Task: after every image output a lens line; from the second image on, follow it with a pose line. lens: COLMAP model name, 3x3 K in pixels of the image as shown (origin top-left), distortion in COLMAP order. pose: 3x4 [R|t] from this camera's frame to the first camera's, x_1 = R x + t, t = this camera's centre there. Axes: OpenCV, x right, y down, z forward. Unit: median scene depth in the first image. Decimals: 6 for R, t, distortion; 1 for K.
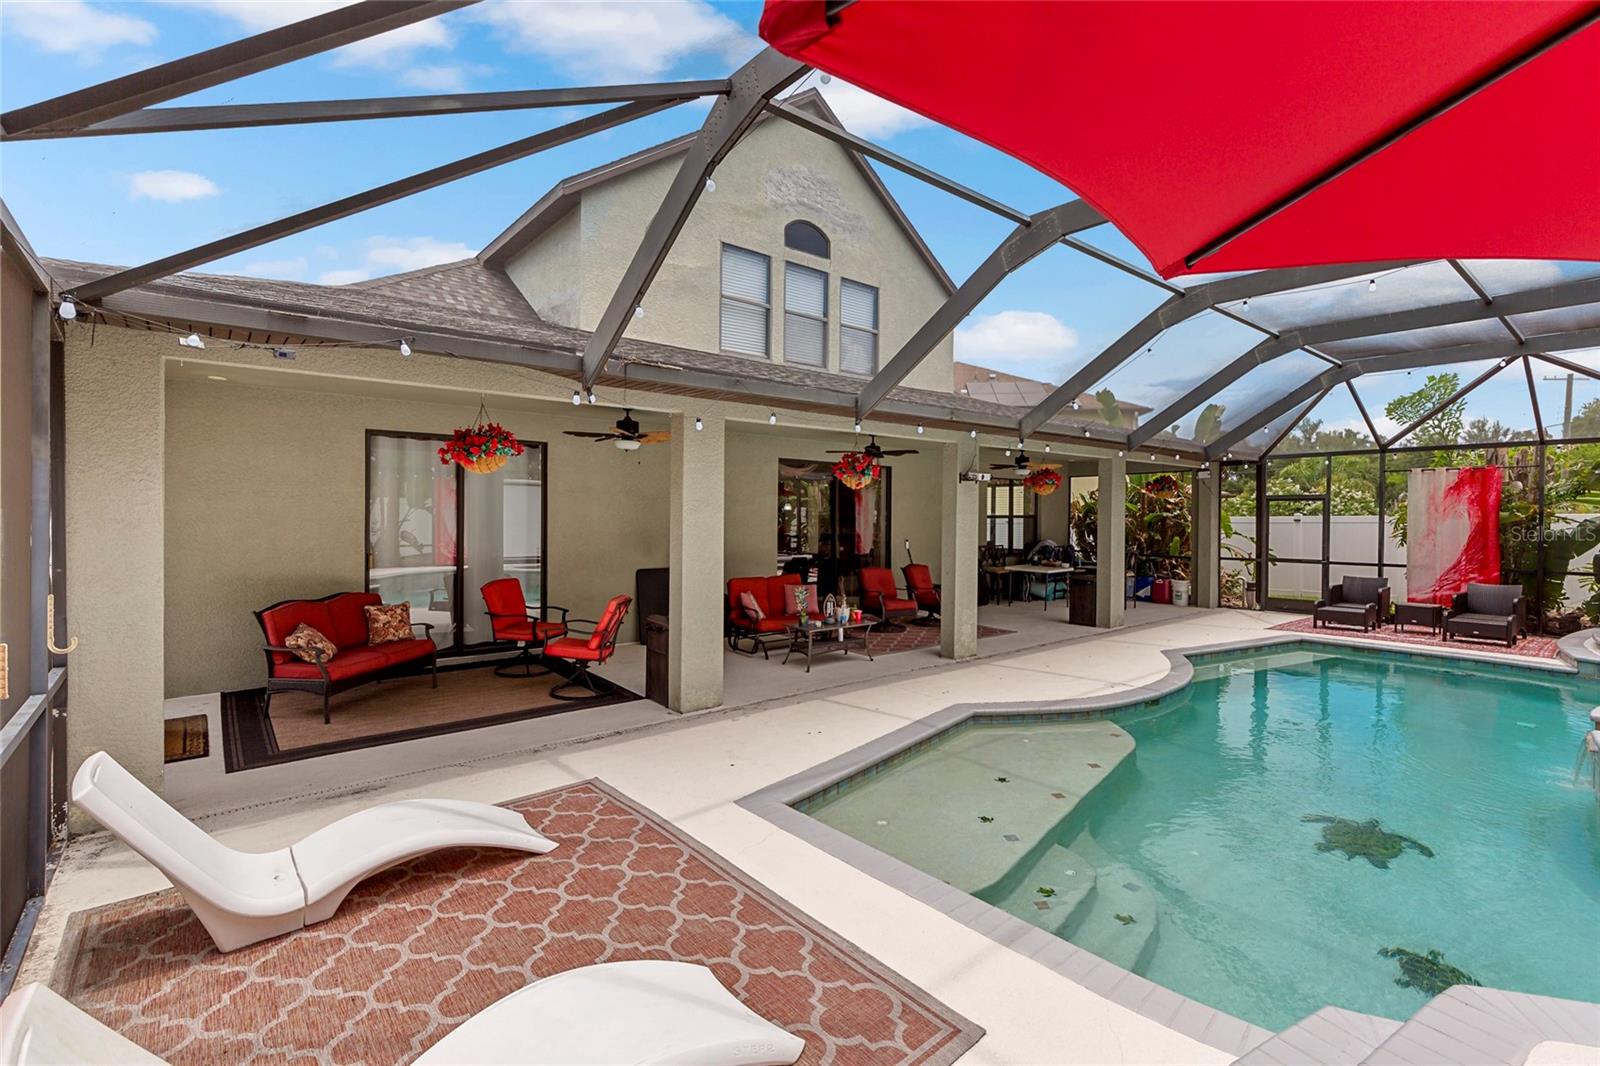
lens RADIAL K [[722.9, 0, 812.1], [0, 722.9, 517.2], [0, 0, 1]] dist [0.003203, 0.000143]
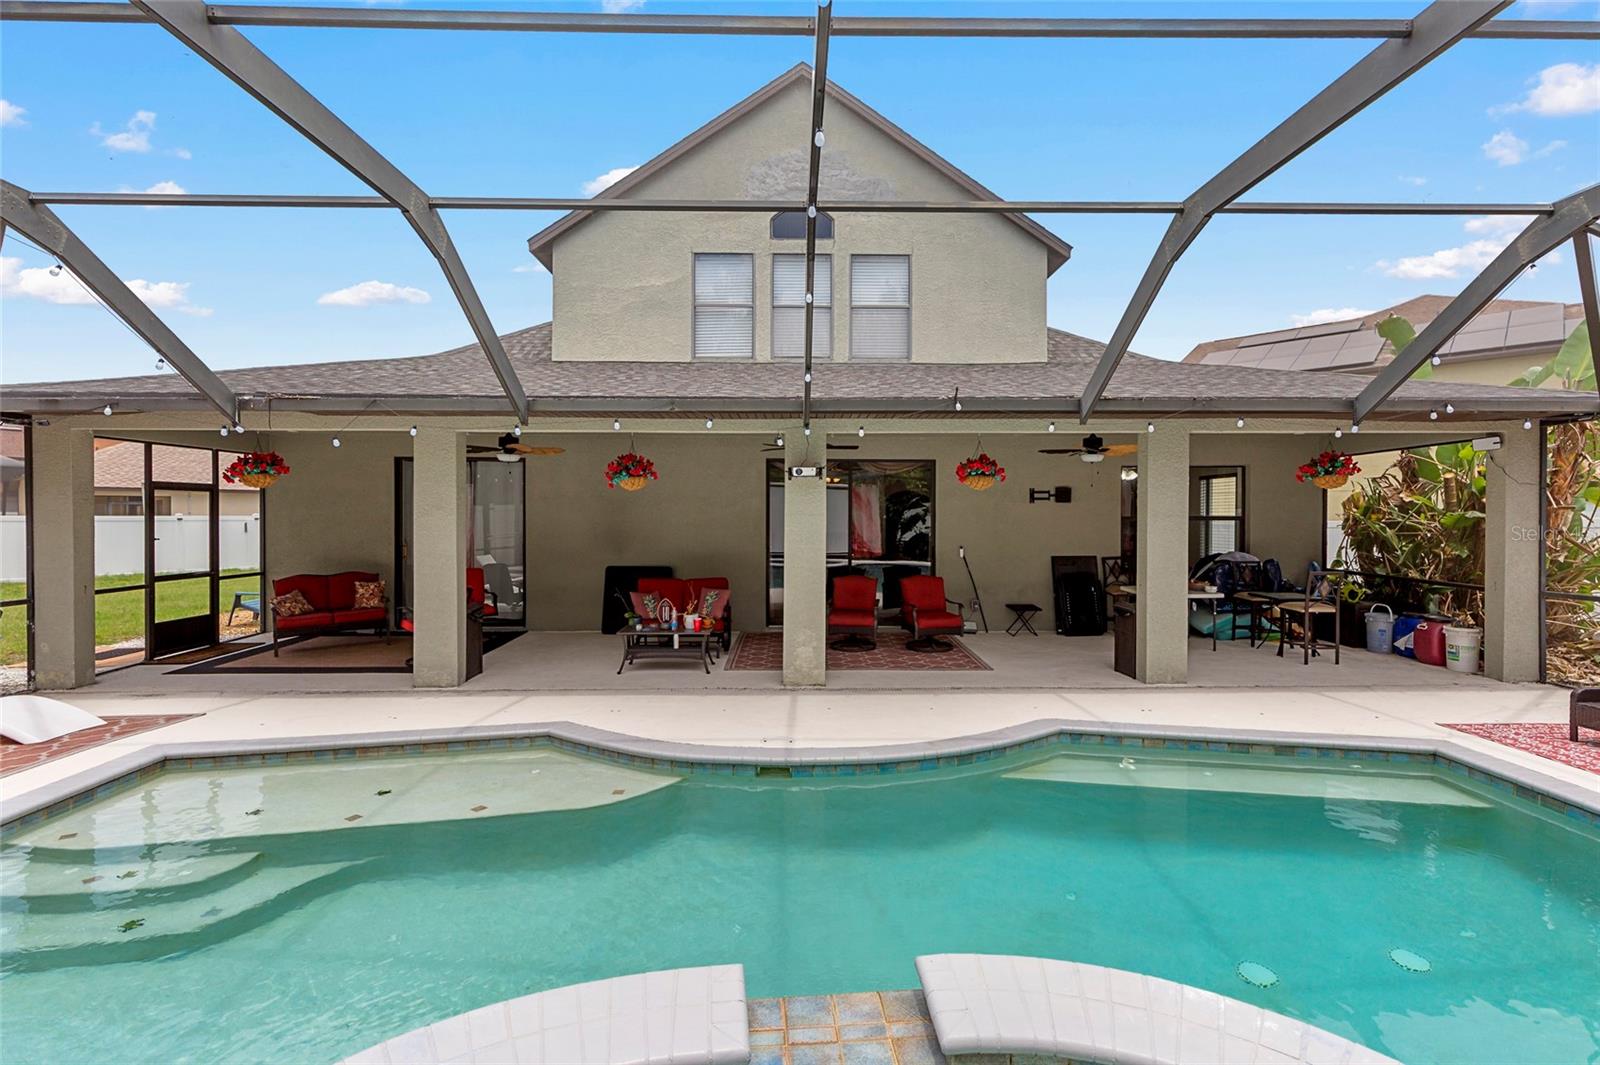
lens RADIAL K [[722.9, 0, 812.1], [0, 722.9, 516.7], [0, 0, 1]] dist [0.003203, 0.000143]
pose [[0.781231, -0.001736, -0.624240, 0.615781], [0.000041, 0.999996, -0.002731, -0.000716], [0.624242, 0.002108, 0.781228, 0.285079]]
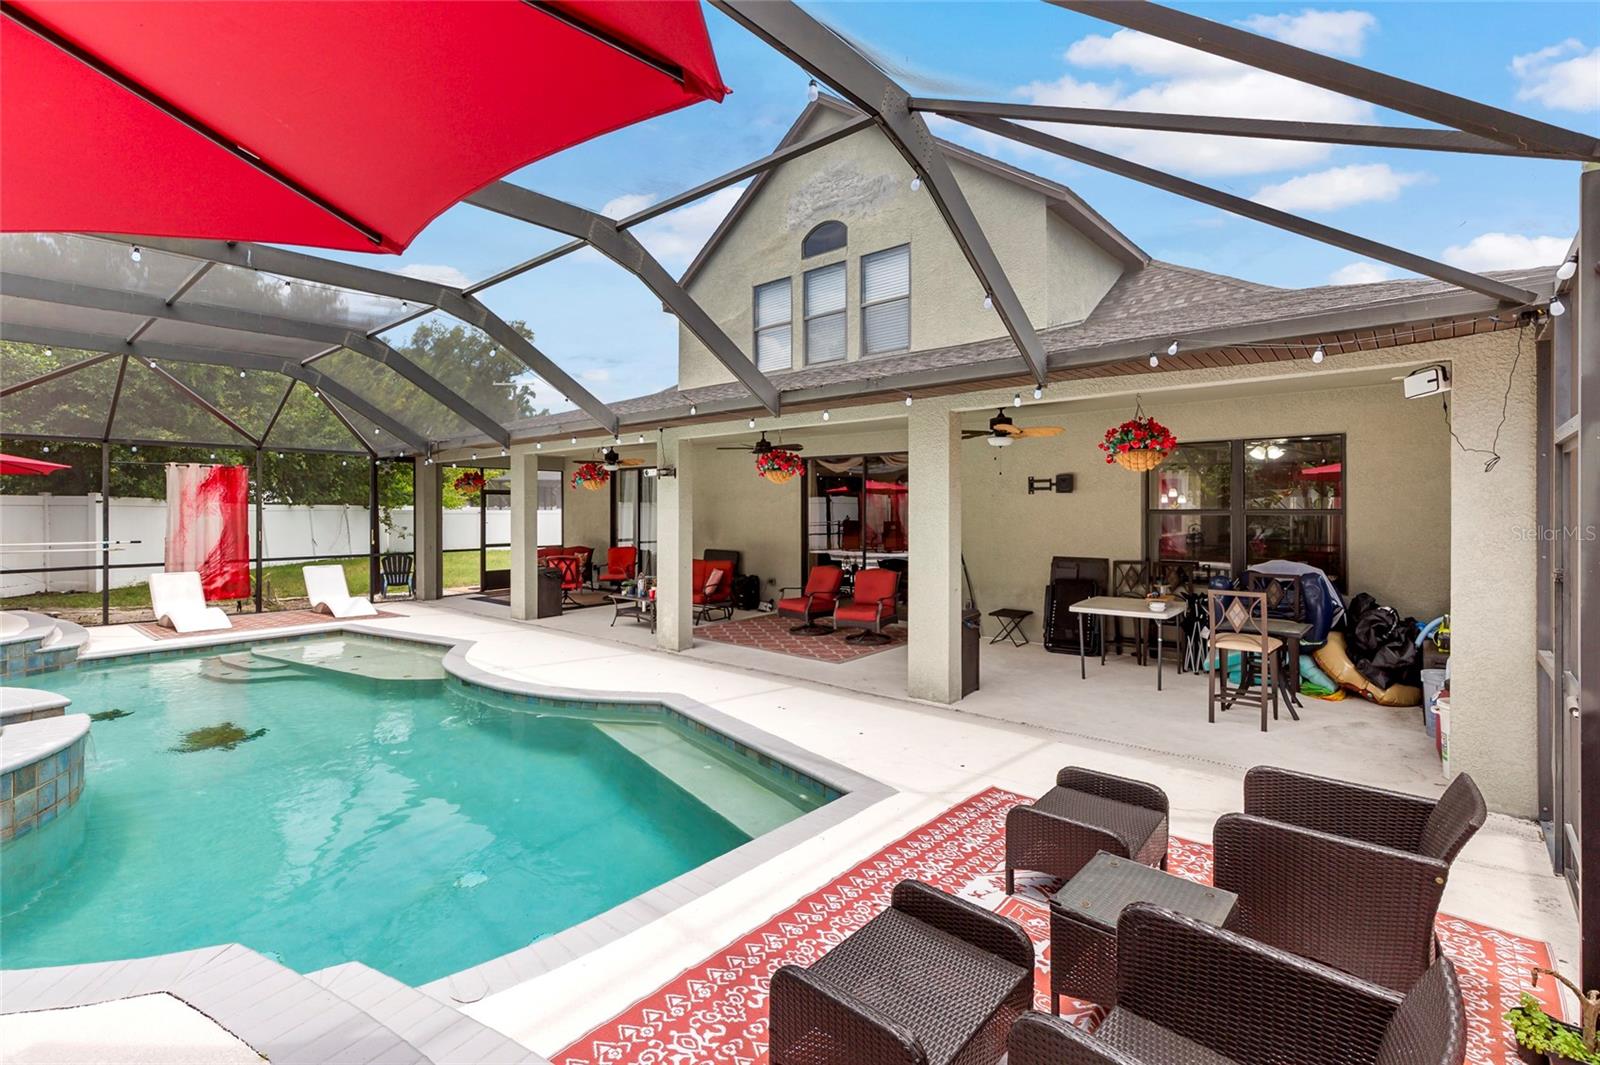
lens RADIAL K [[732.4, 0, 817.4], [0, 732.4, 505.8], [0, 0, 1]] dist [0.001010, 0.000030]
pose [[0.160145, -0.006842, -0.987070, 1.050784], [-0.000901, 0.999975, -0.007078, -0.001597], [0.987093, 0.002023, 0.160135, 0.861234]]
